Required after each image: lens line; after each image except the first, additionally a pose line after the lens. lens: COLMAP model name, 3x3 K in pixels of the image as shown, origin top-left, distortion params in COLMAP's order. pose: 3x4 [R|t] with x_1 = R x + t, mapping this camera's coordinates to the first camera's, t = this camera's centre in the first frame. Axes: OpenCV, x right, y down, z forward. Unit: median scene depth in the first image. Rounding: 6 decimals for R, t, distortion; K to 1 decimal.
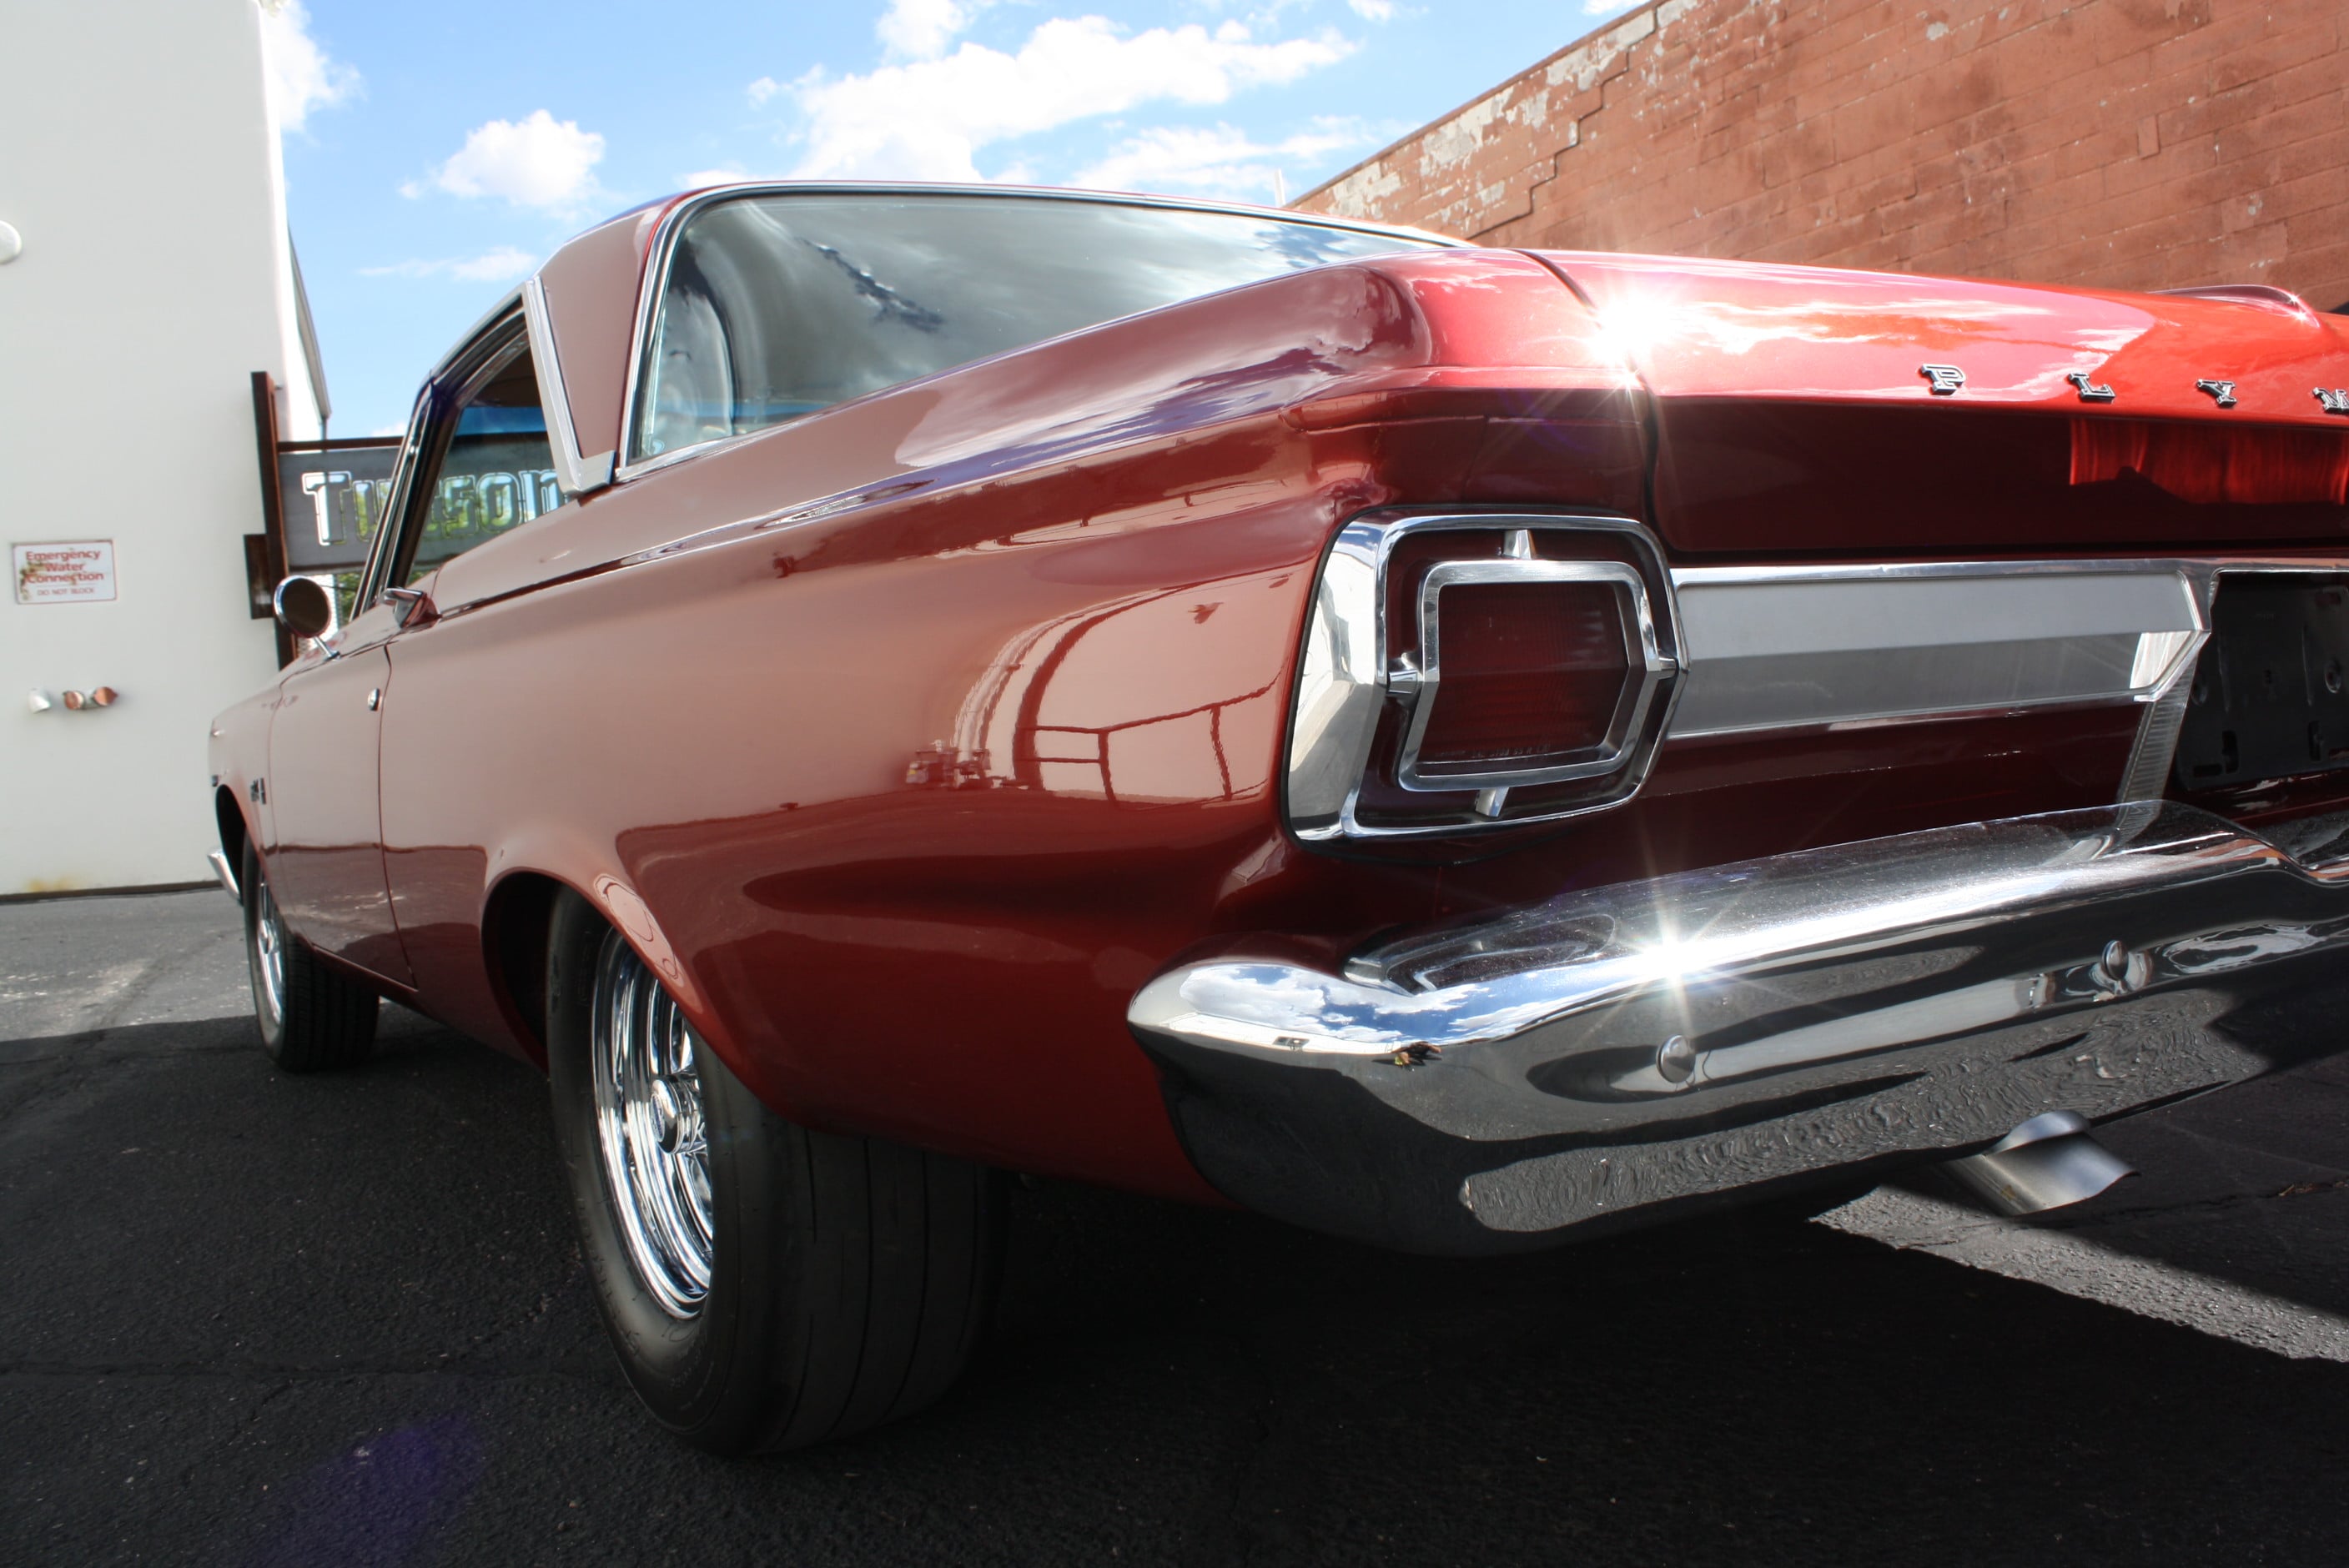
lens RADIAL K [[1990.1, 0, 1206.6], [0, 1990.1, 755.0], [0, 0, 1]] dist [-0.165461, 0.145625]
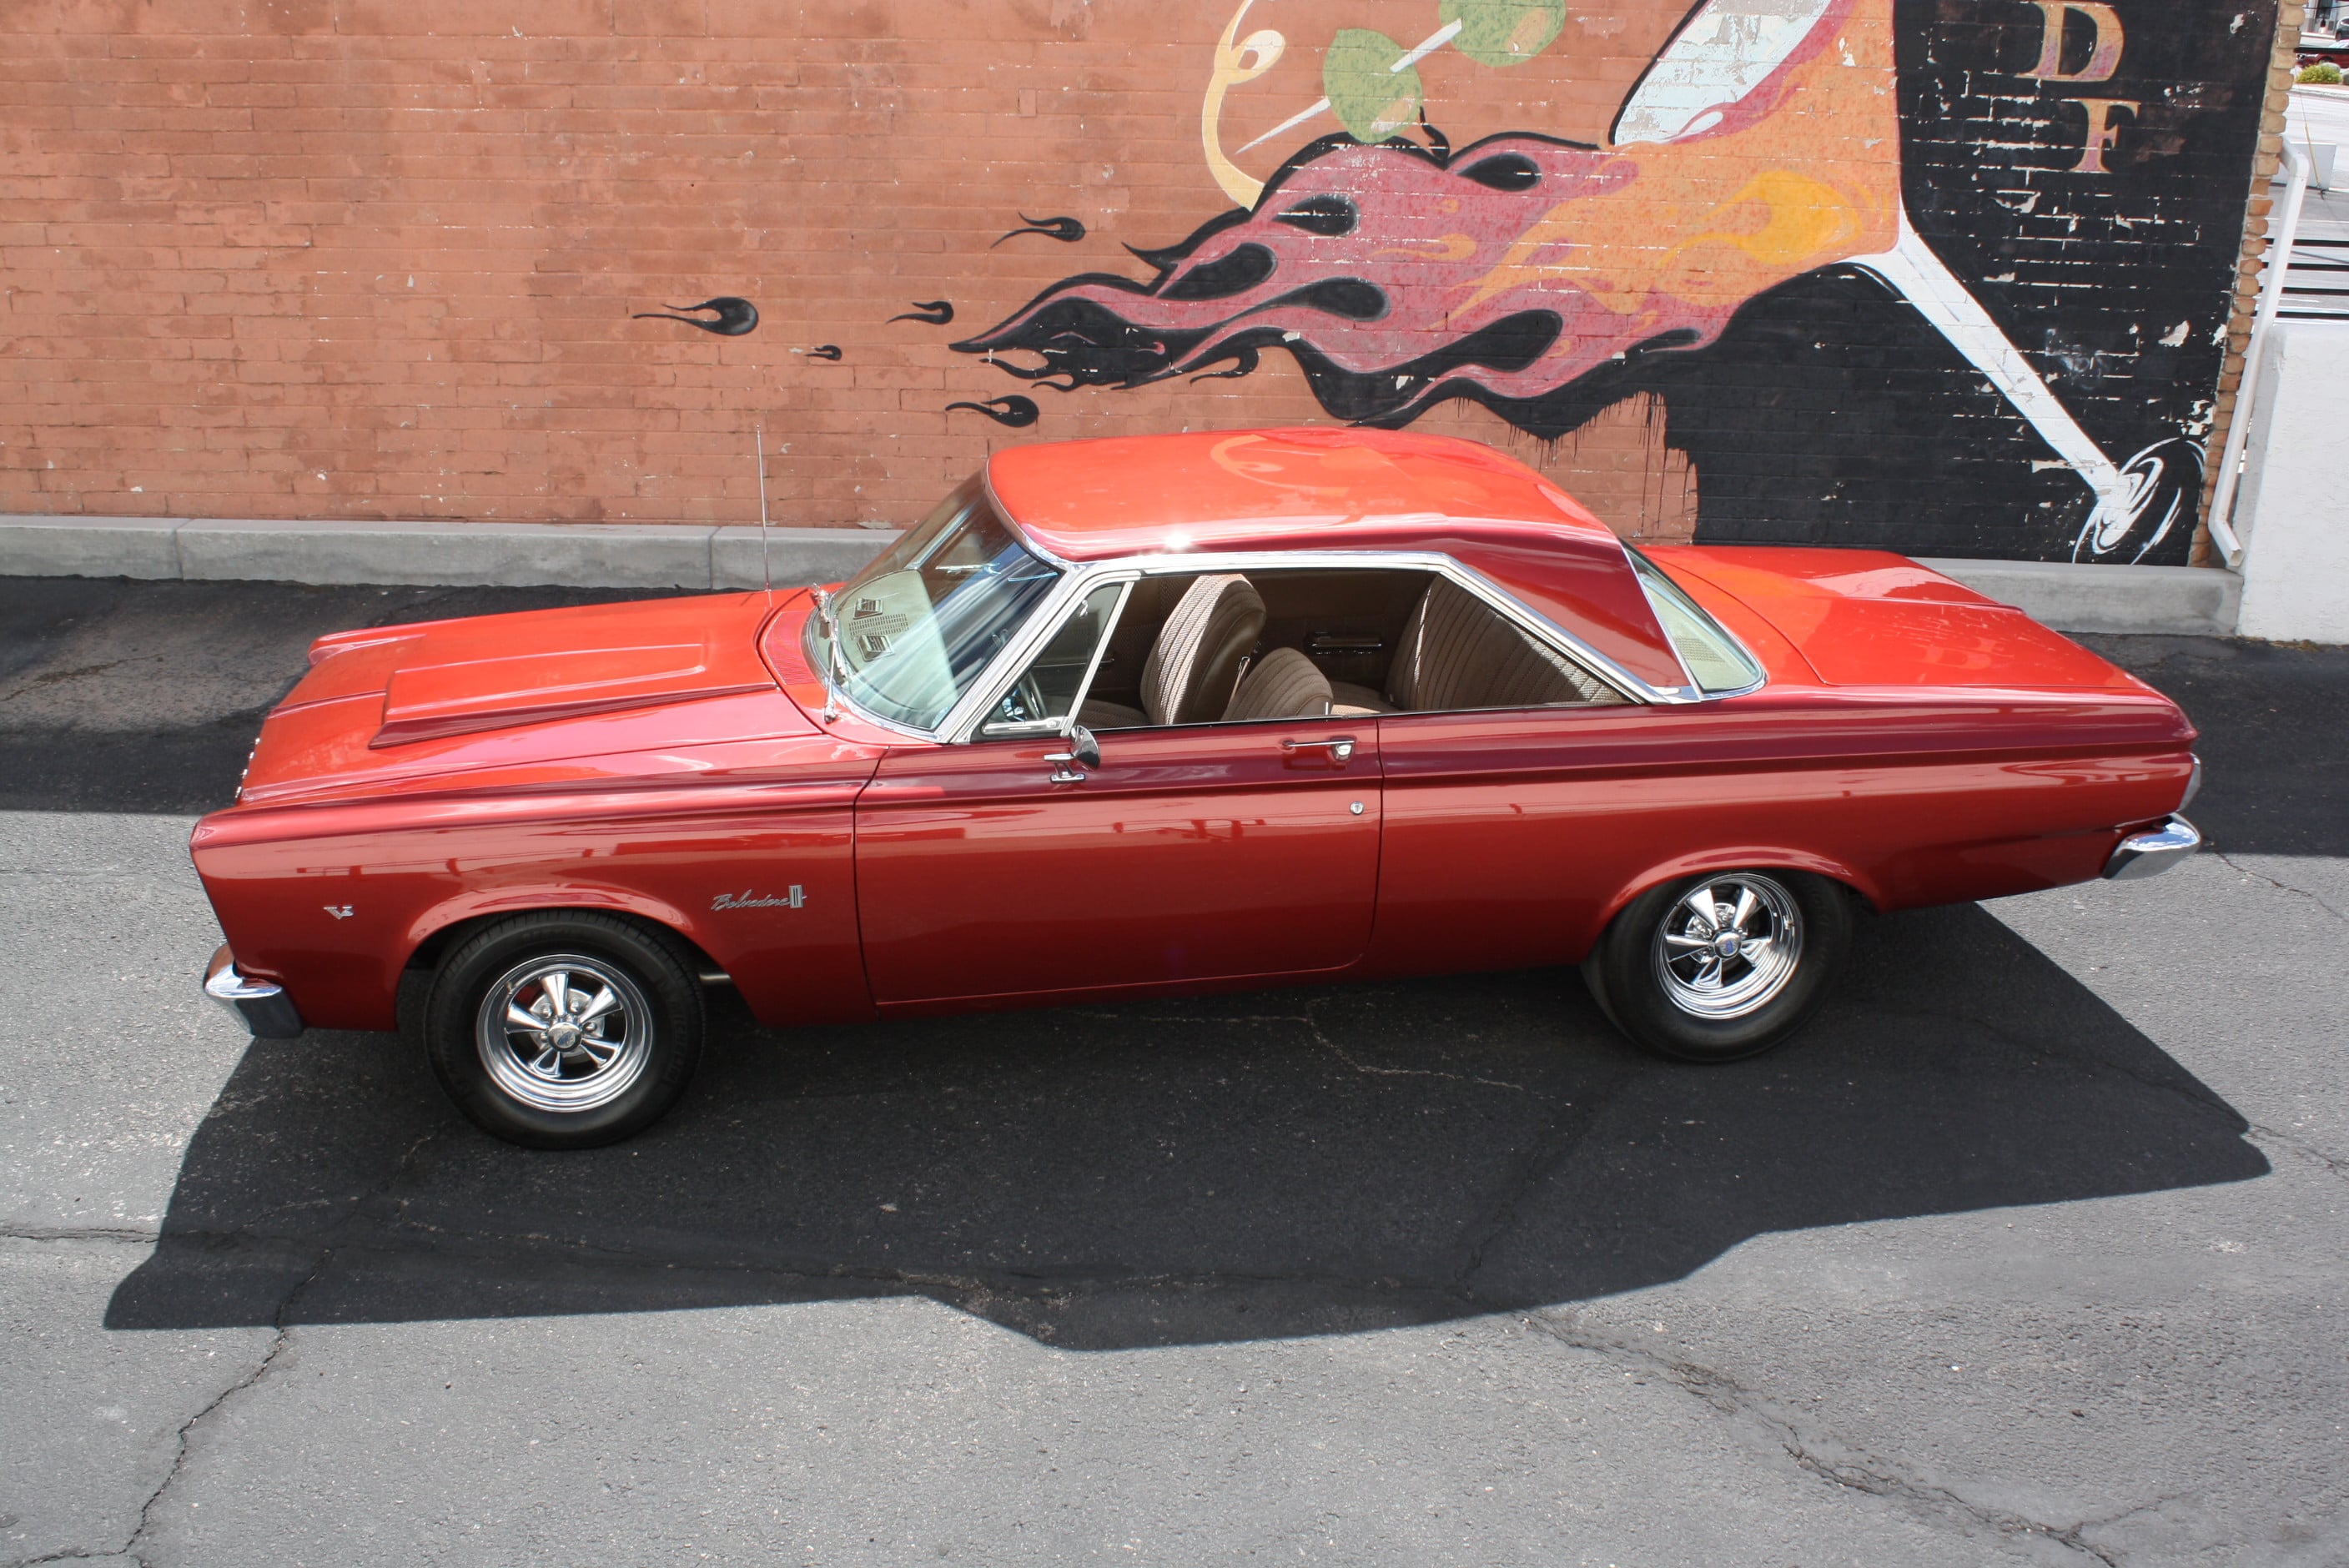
lens RADIAL K [[2254.5, 0, 1196.5], [0, 2254.5, 751.3], [0, 0, 1]] dist [-0.147084, 0.160007]
pose [[0.378138, -0.232073, 0.896188, -0.947267], [-0.008347, 0.967174, 0.253977, -0.243882], [-0.925712, -0.103519, 0.363788, 0.191959]]
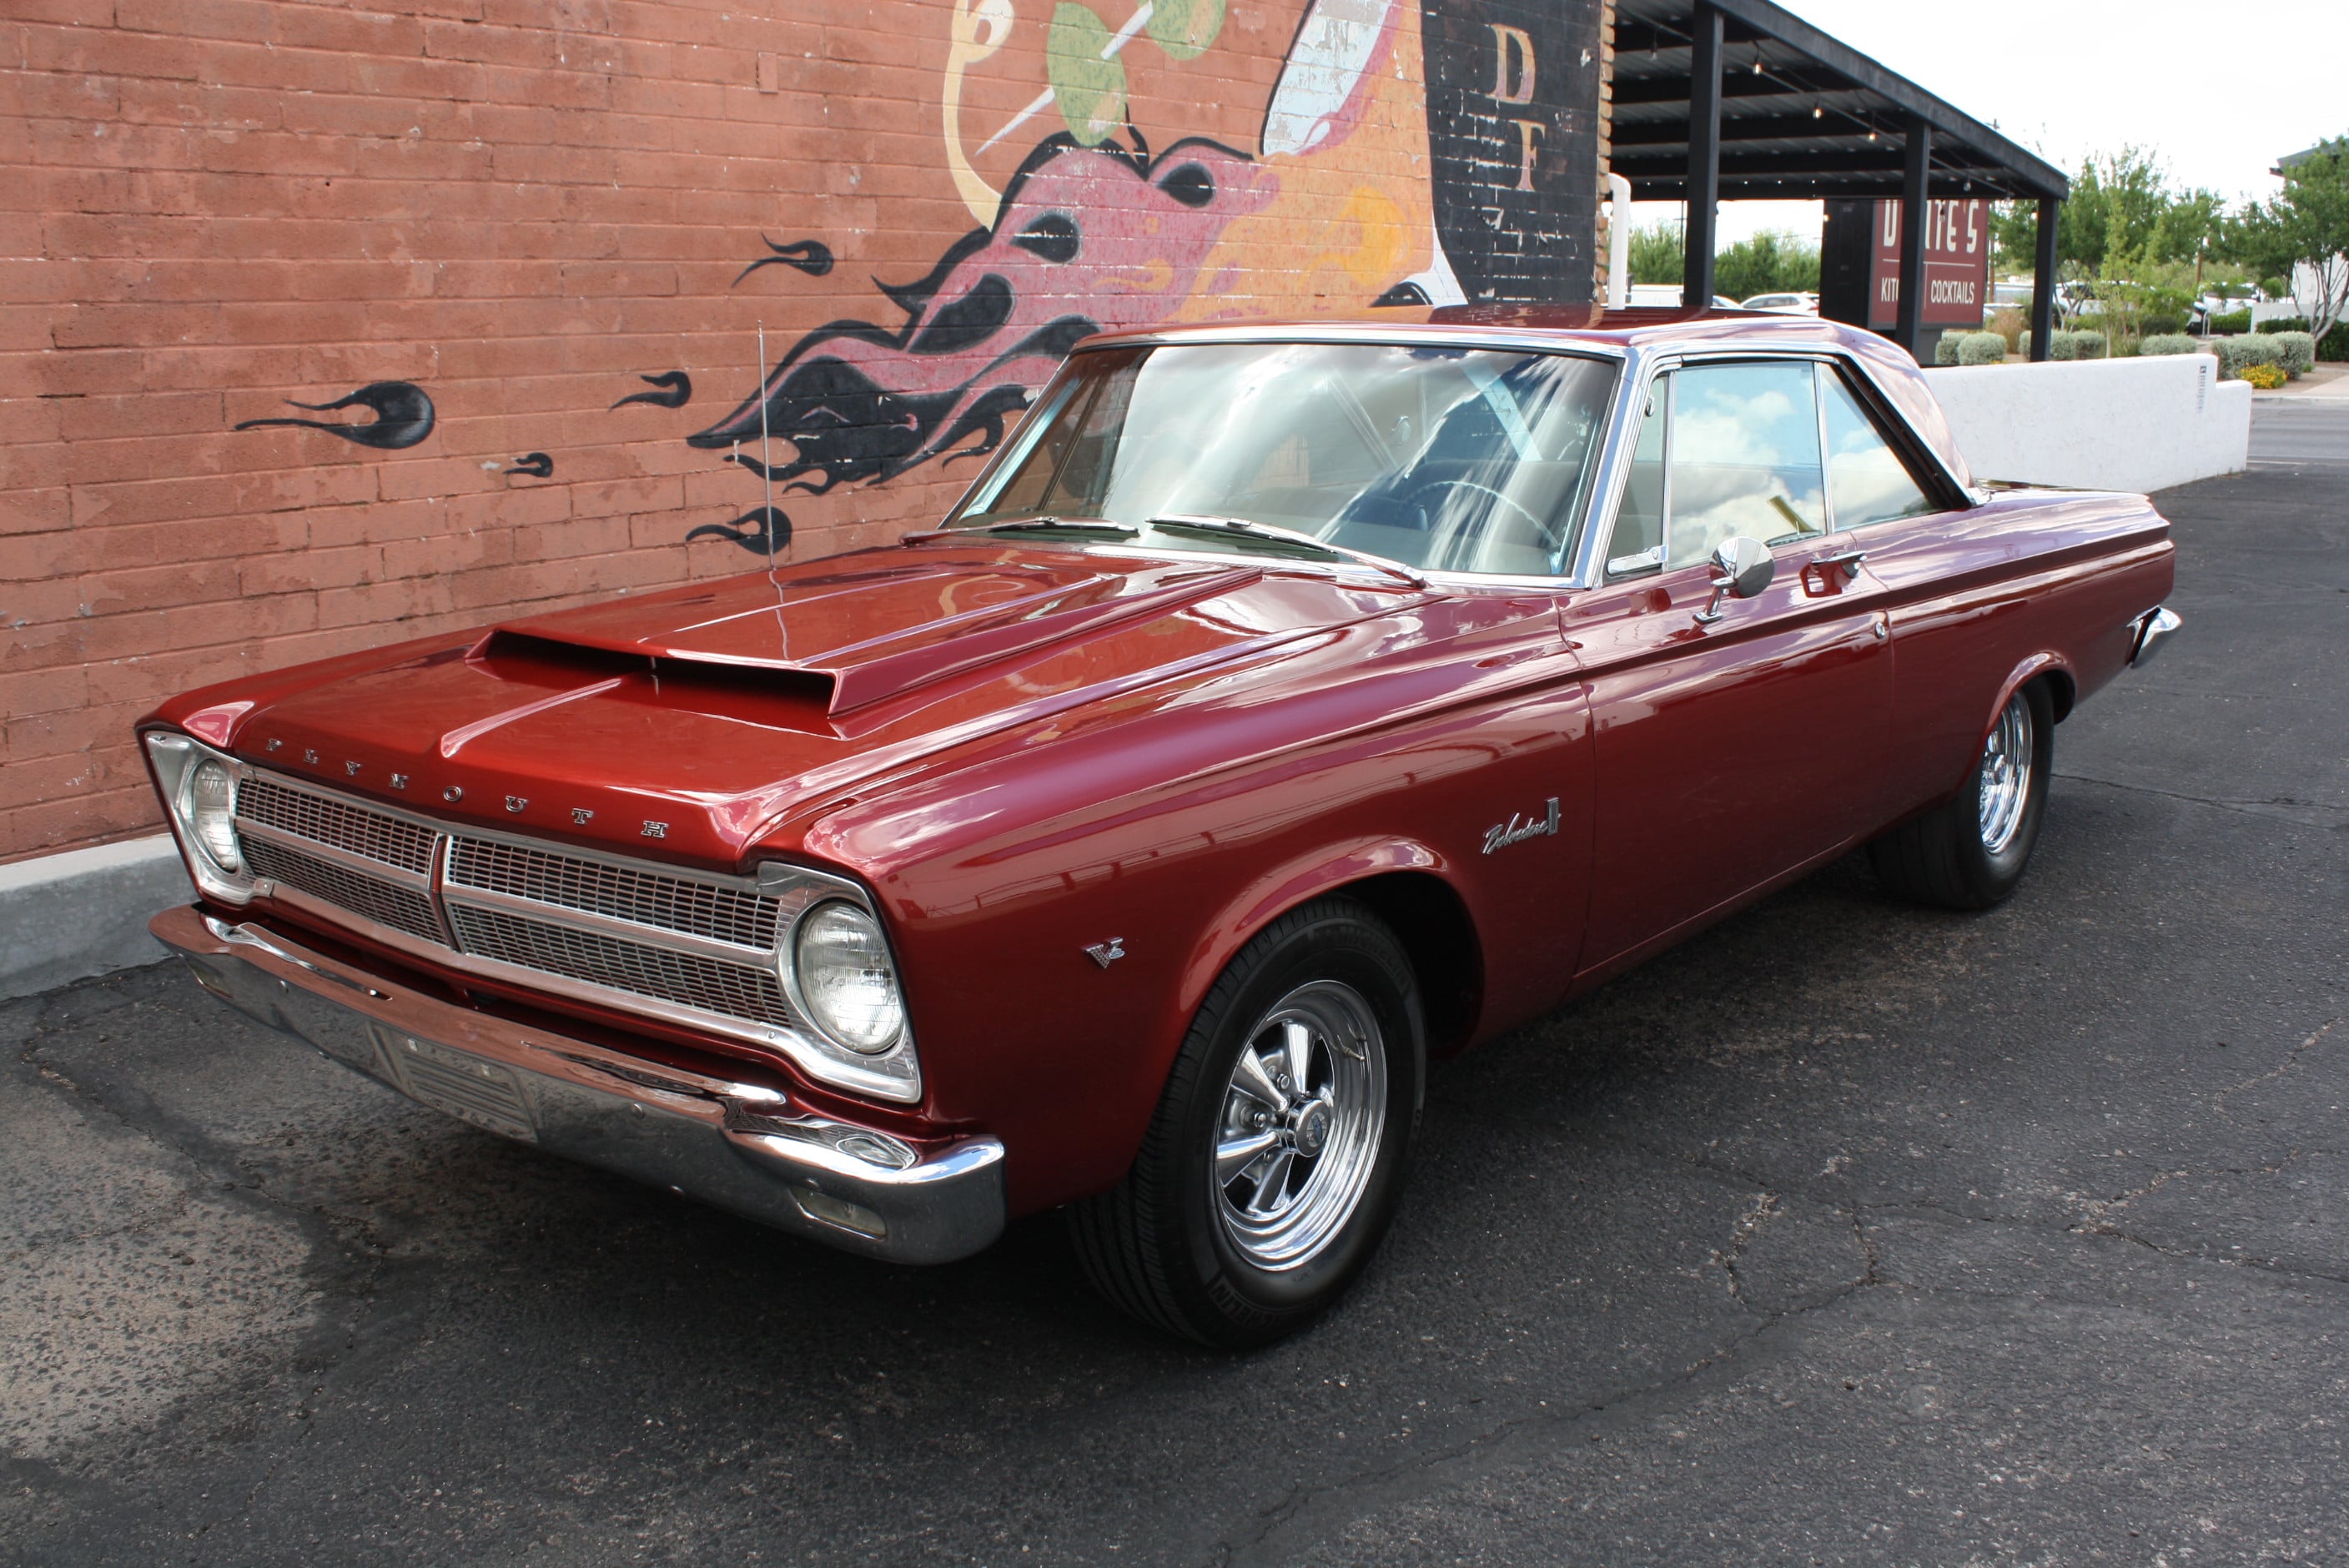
lens RADIAL K [[2187.7, 0, 1191.1], [0, 2187.7, 758.1], [0, 0, 1]] dist [-0.150119, 0.153912]
pose [[-0.508080, -0.097227, 0.855804, -0.527960], [0.081530, 0.983718, 0.160162, -0.118343], [-0.857442, 0.151149, -0.491881, 1.237326]]
